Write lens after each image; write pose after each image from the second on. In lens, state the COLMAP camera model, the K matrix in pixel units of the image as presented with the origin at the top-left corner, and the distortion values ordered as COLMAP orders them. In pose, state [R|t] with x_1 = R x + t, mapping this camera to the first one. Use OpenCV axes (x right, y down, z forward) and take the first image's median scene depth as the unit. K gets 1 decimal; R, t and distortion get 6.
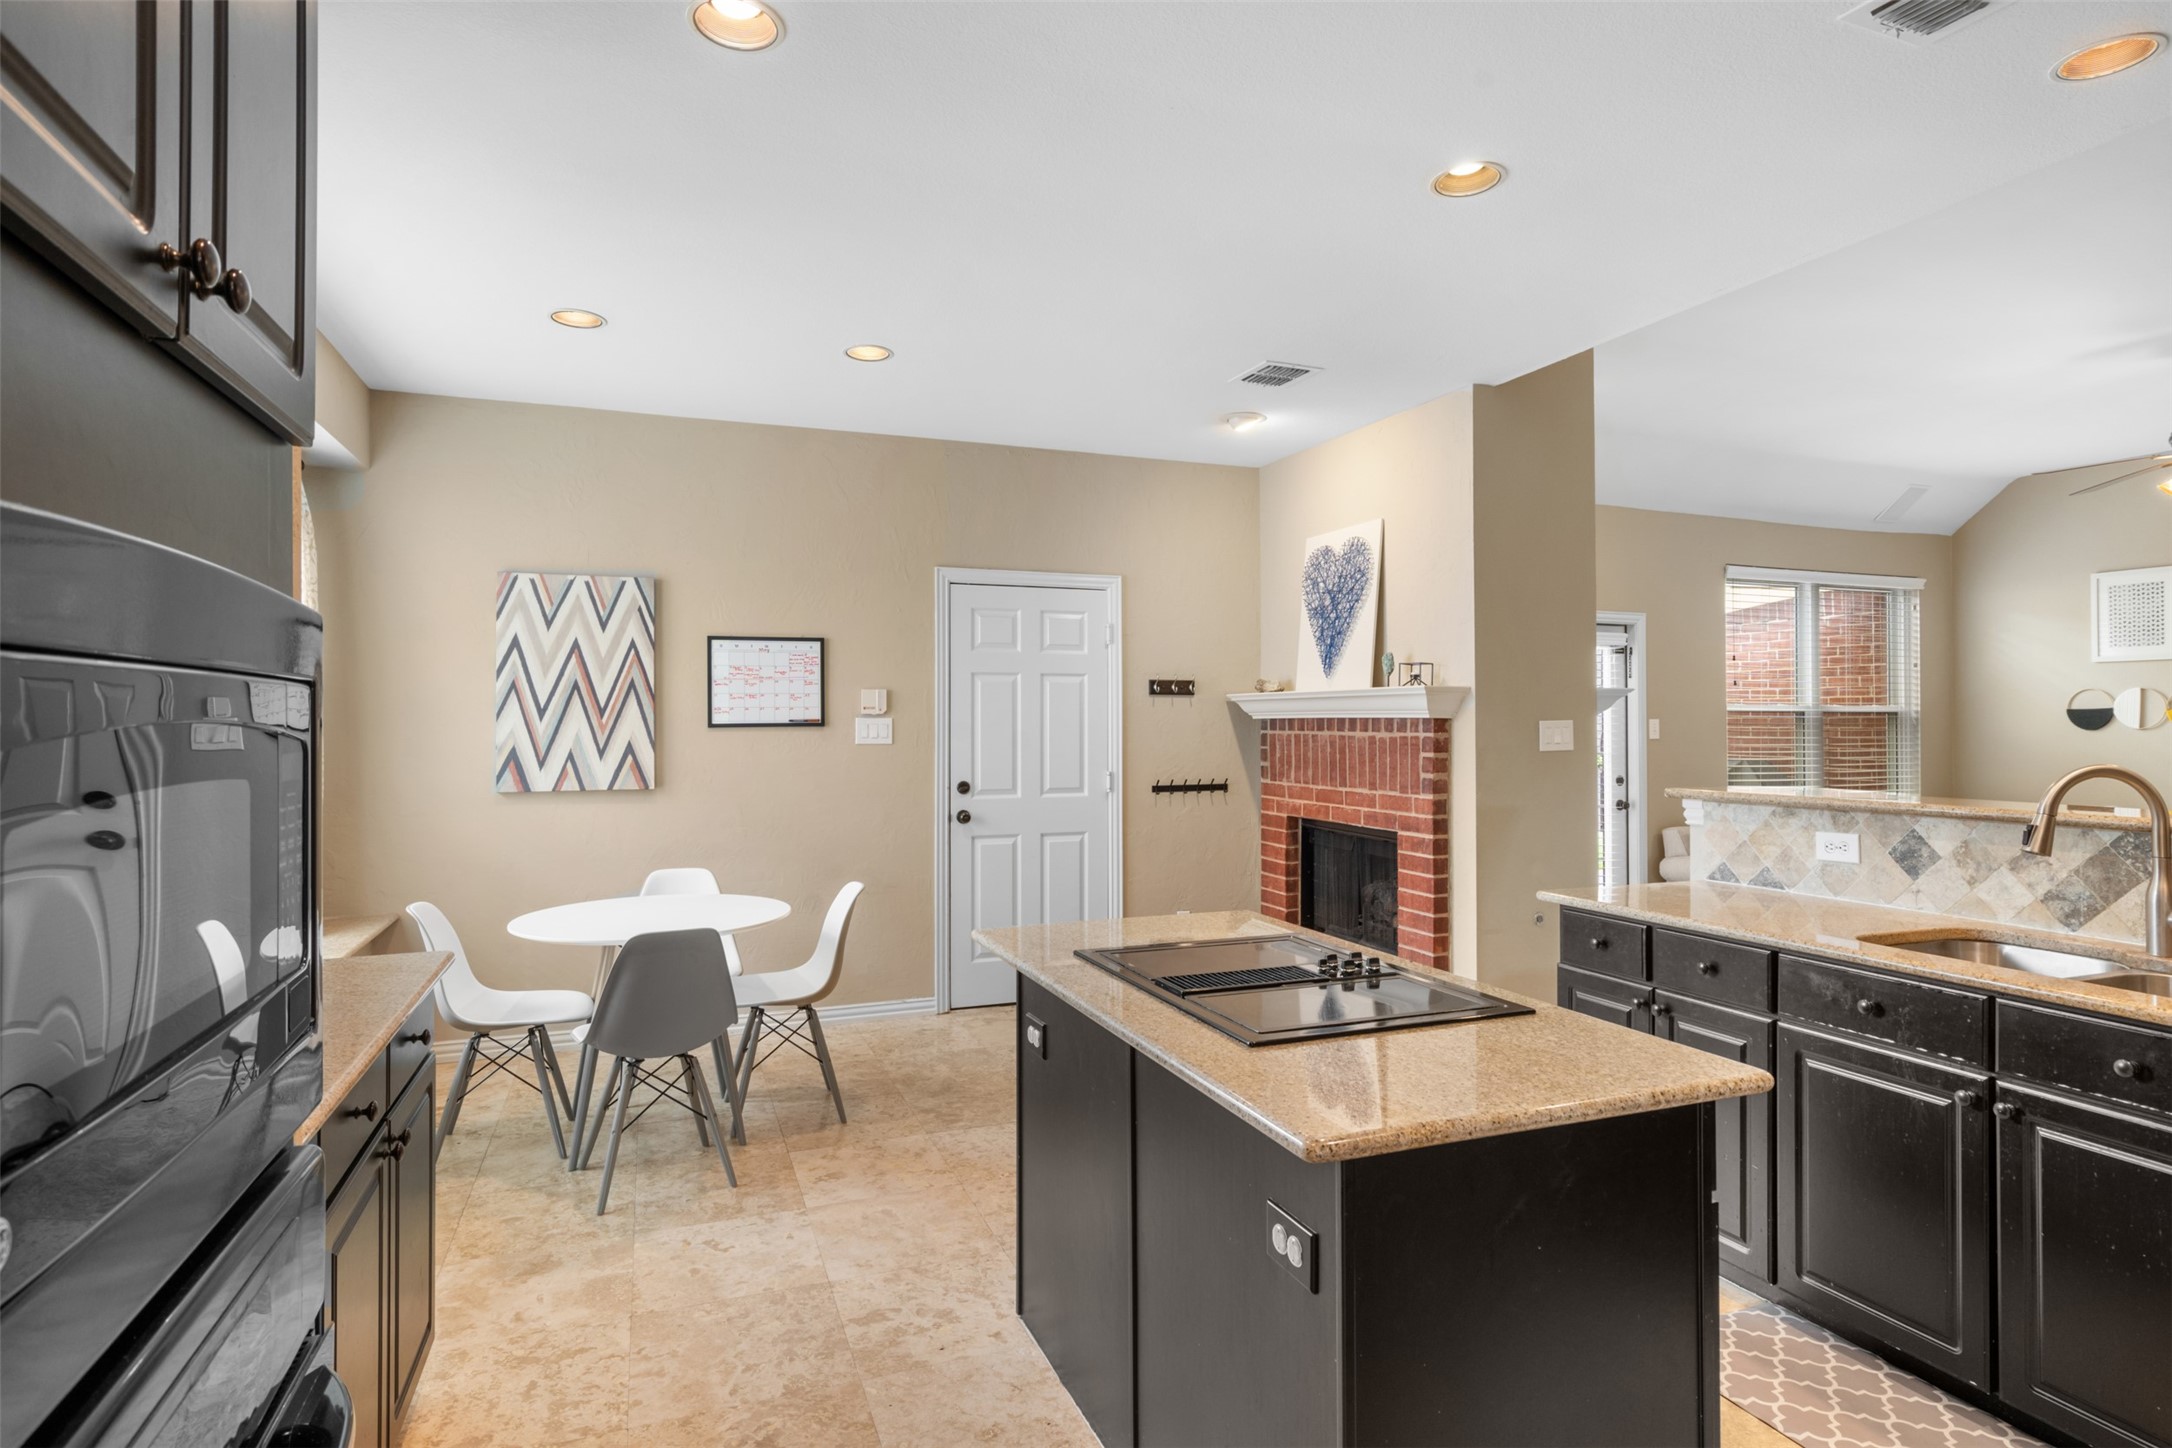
lens RADIAL K [[1146.9, 0, 1094.8], [0, 1146.9, 716.4], [0, 0, 1]] dist [-0.001264, 0.001022]
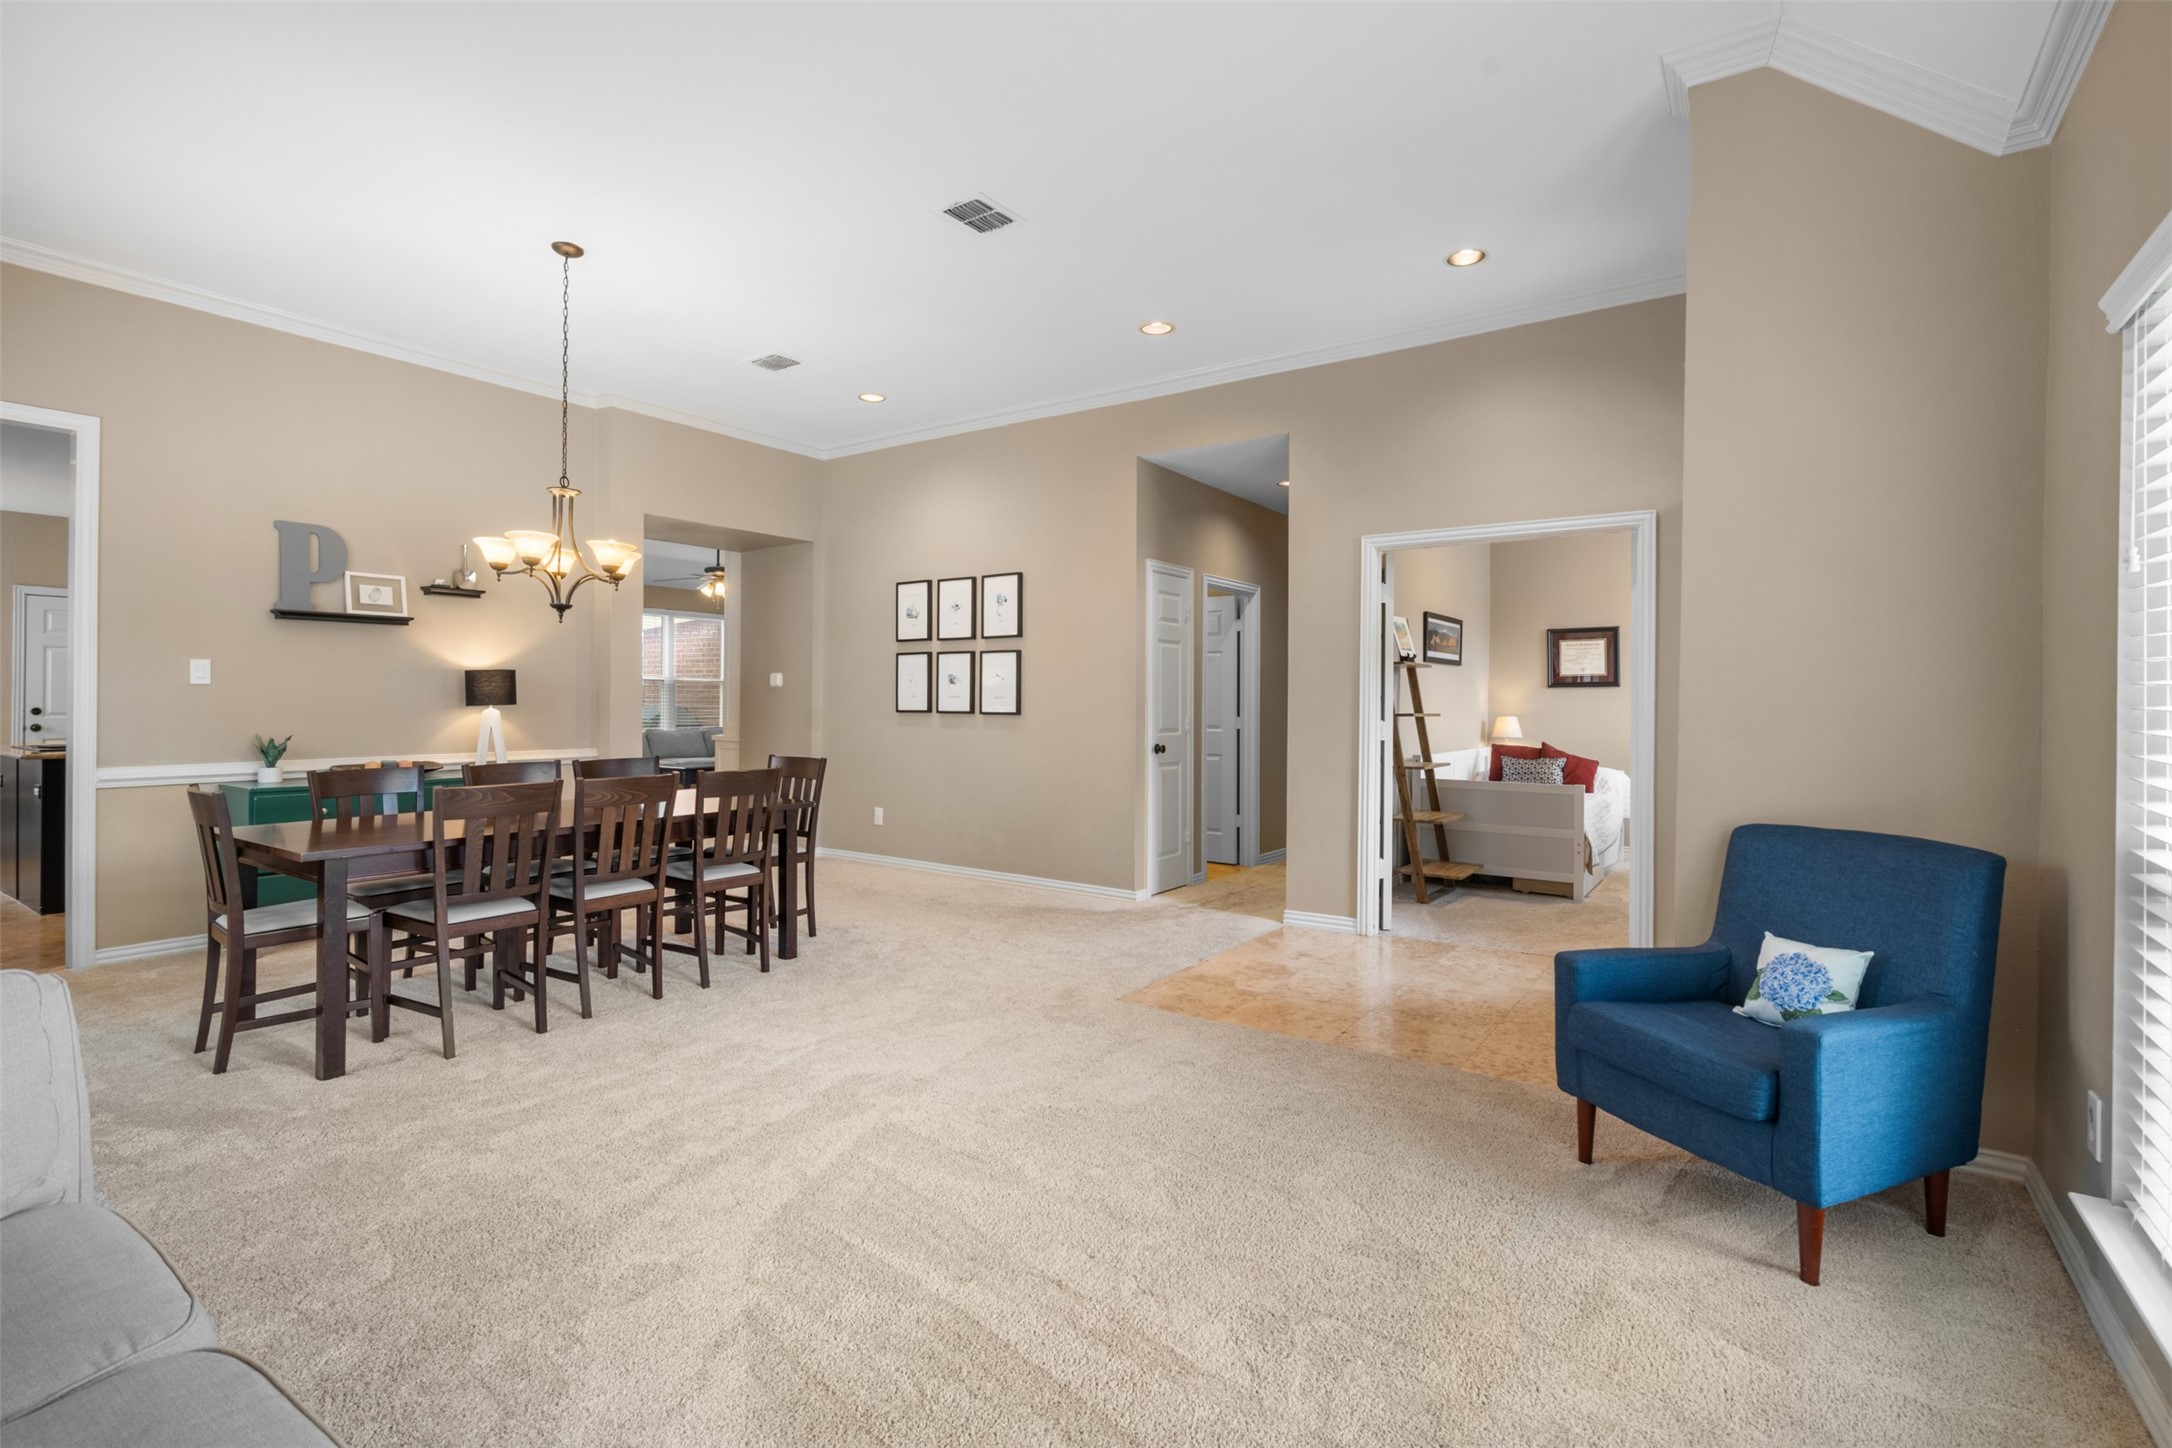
lens RADIAL K [[984.6, 0, 1074.9], [0, 984.6, 708.0], [0, 0, 1]] dist [-0.003612, 0.001403]
pose [[0.830122, 0.002975, 0.557574, 0.379704], [-0.010390, 0.999895, 0.010133, 0.026689], [-0.557486, -0.014205, 0.830065, -1.170518]]
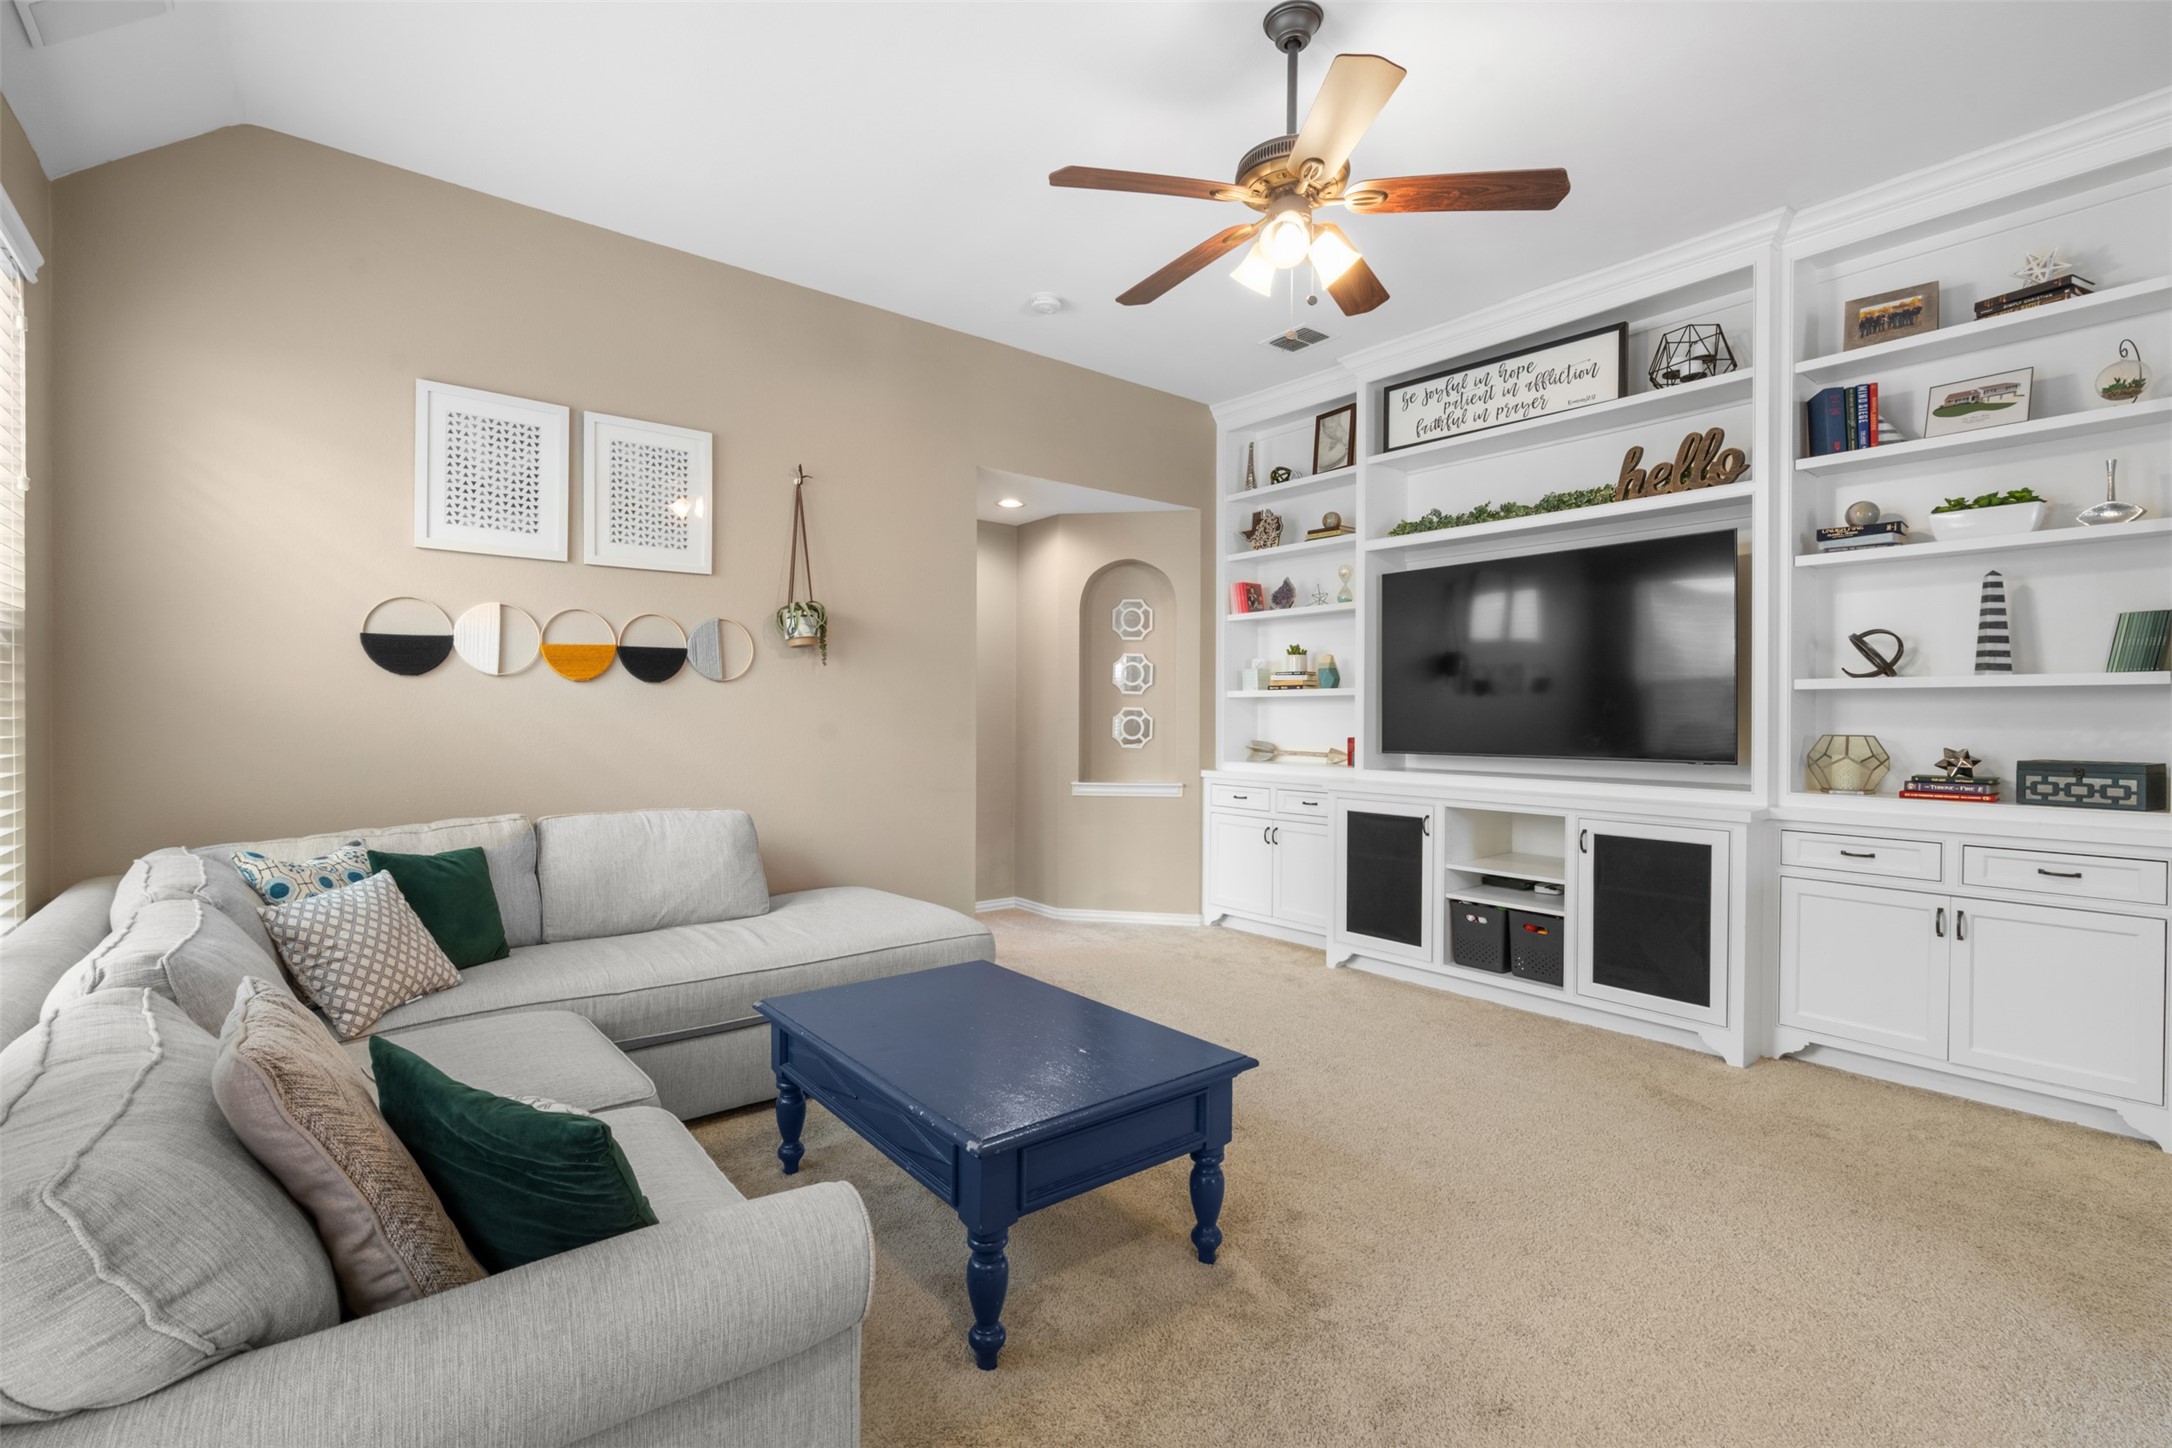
lens RADIAL K [[984.6, 0, 1080.5], [0, 984.6, 718.2], [0, 0, 1]] dist [-0.003612, 0.001403]
pose [[-0.296071, -0.003487, 0.955160, 0.509398], [-0.014420, 0.999896, -0.000820, 0.041636], [-0.955057, -0.014016, -0.296090, 1.244185]]
